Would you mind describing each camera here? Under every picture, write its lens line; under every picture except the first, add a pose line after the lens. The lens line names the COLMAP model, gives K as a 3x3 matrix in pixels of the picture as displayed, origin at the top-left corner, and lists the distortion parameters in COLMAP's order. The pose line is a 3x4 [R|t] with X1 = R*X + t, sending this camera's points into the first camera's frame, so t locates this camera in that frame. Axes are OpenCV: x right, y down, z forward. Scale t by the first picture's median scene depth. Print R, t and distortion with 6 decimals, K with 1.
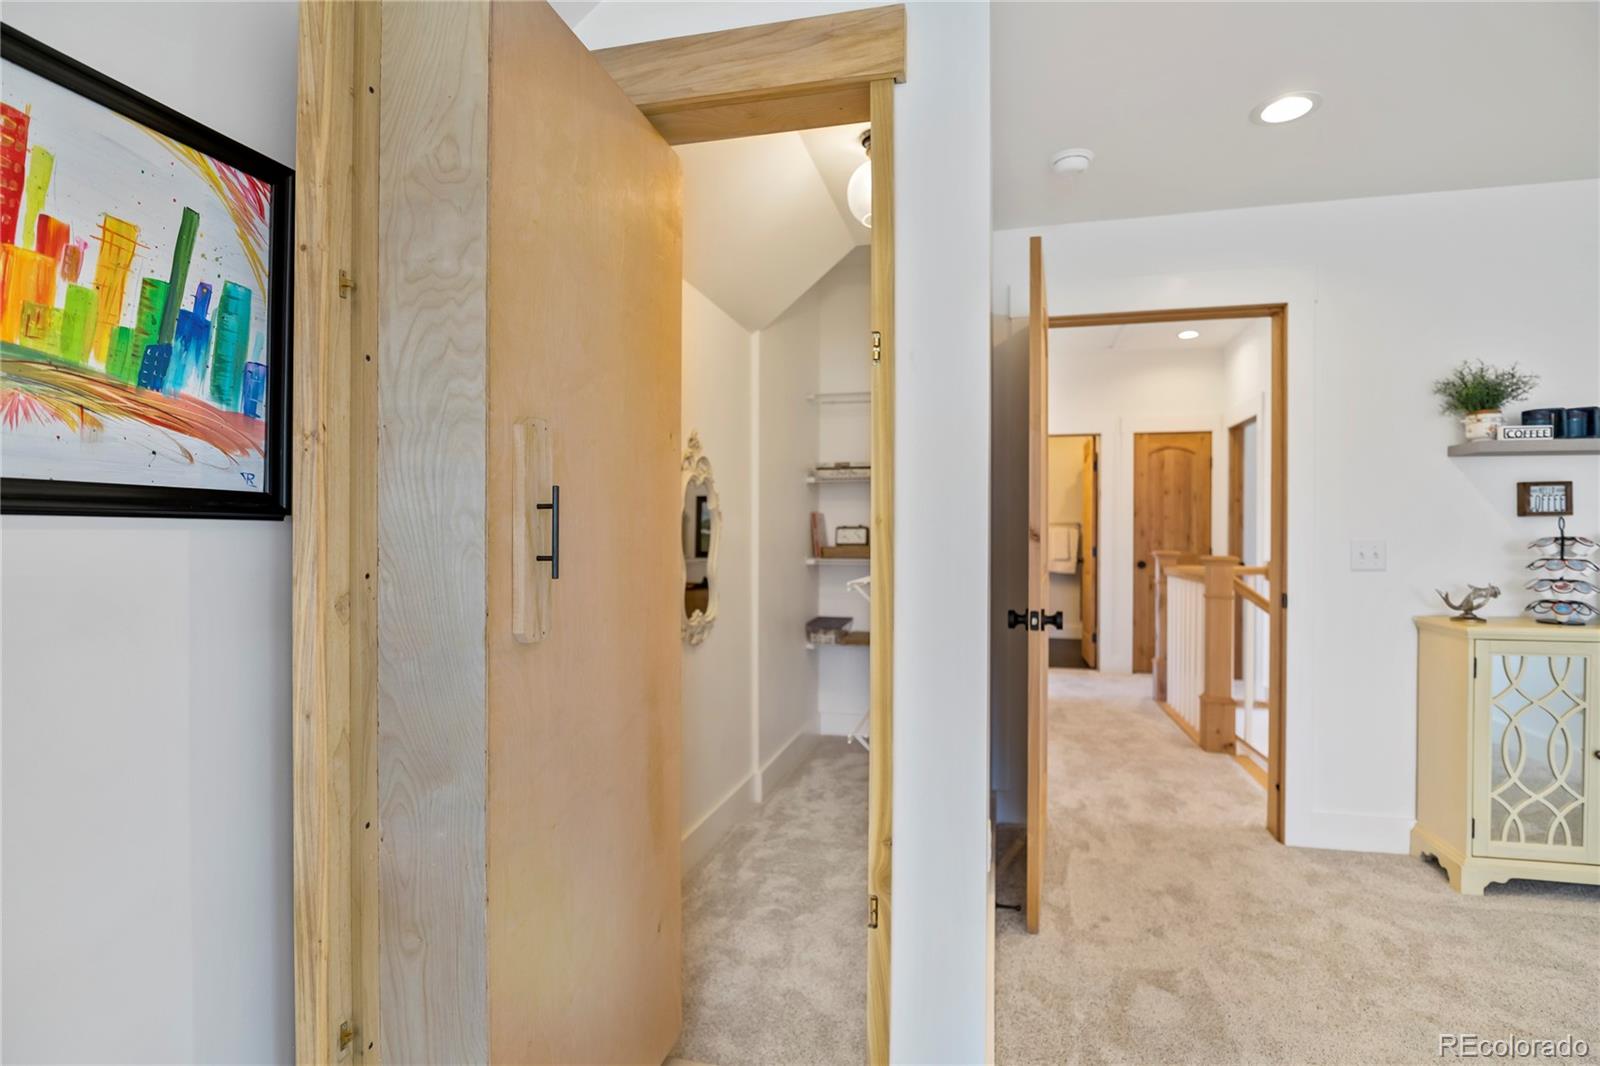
lens RADIAL K [[783.5, 0, 800.1], [0, 783.5, 530.4], [0, 0, 1]] dist [-0.016072, -0.000940]
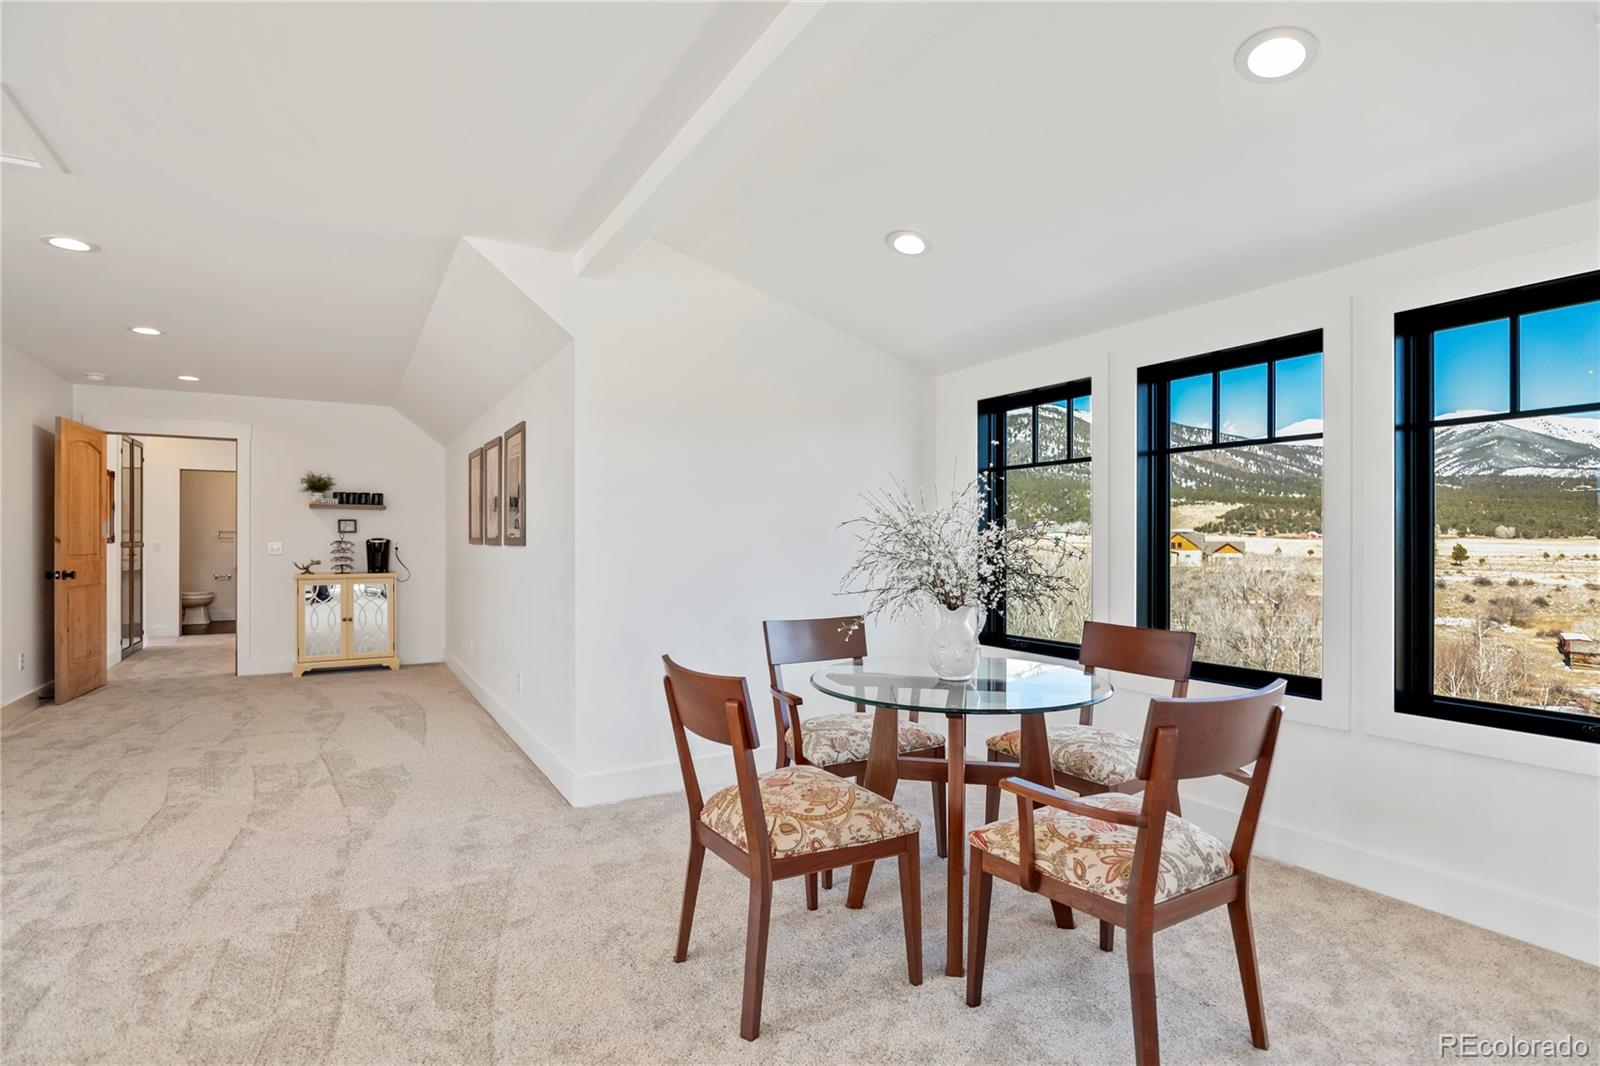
lens RADIAL K [[783.5, 0, 811.9], [0, 783.5, 542.0], [0, 0, 1]] dist [-0.016072, -0.000940]
pose [[0.702479, -0.000700, 0.711704, 0.206796], [-0.000496, 0.999999, 0.001474, 0.006952], [-0.711704, -0.001389, 0.702478, -1.974479]]
